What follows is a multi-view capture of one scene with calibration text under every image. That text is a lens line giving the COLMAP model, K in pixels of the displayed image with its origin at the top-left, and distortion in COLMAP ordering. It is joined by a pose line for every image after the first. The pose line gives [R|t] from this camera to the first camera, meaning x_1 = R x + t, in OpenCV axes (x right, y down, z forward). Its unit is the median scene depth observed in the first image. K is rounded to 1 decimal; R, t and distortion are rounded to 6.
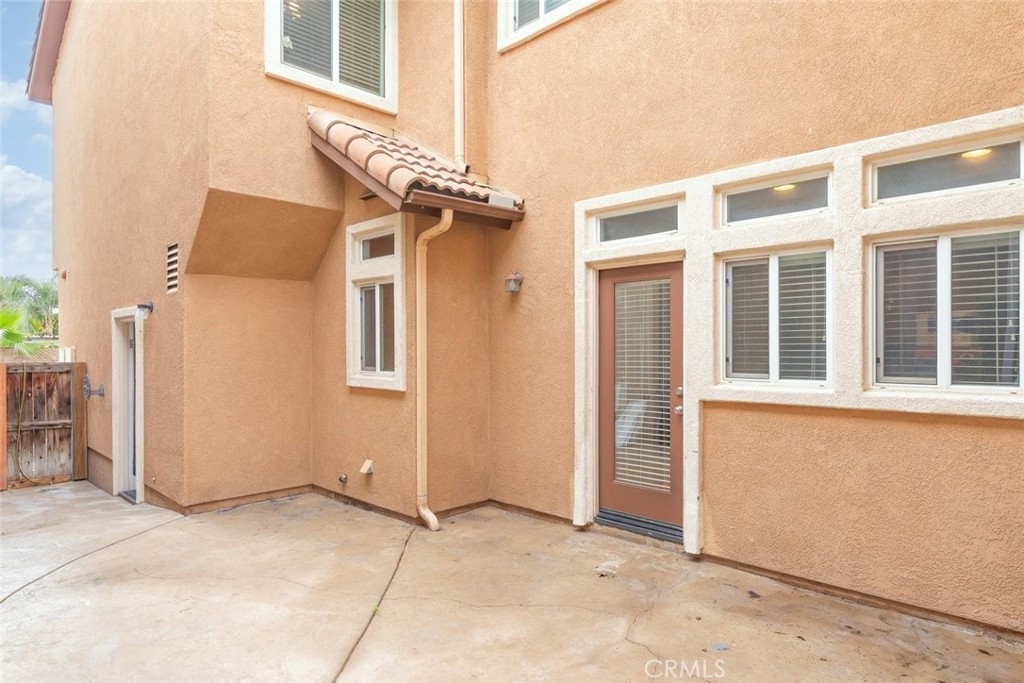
lens RADIAL K [[600.8, 0, 512.0], [0, 600.8, 341.5], [0, 0, 1]] dist [0.001717, 0.000235]
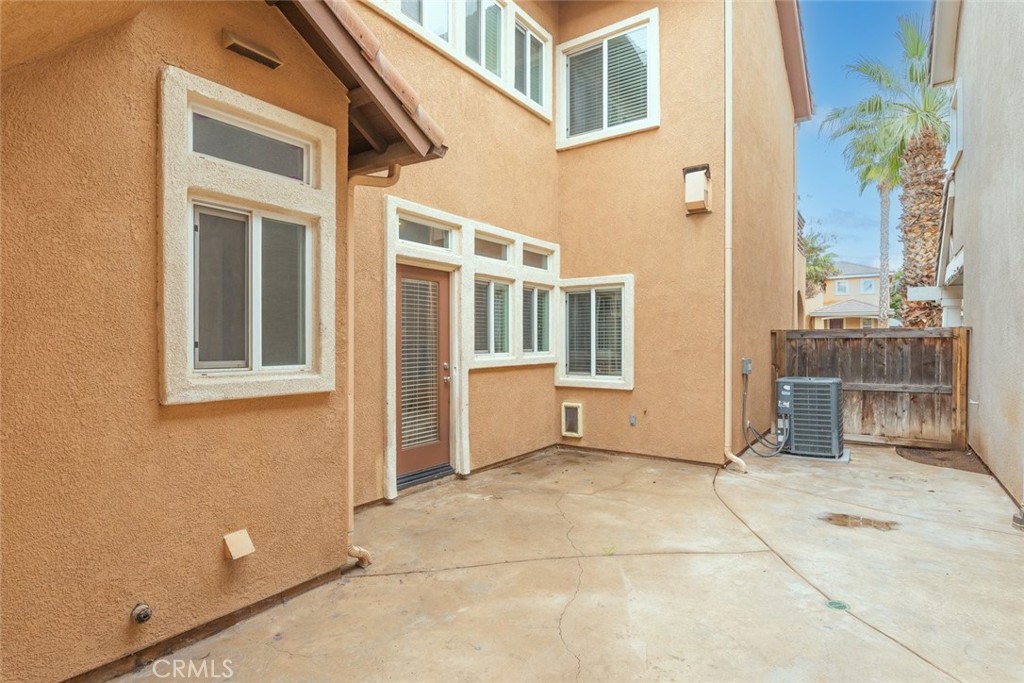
lens RADIAL K [[513.6, 0, 512.0], [0, 513.6, 341.5], [0, 0, 1]] dist [-0.002141, 0.000086]
pose [[-0.142866, 0.002549, 0.989739, -0.934951], [-0.009831, 0.999944, -0.003995, 0.030926], [-0.989693, -0.010301, -0.142833, 1.044966]]
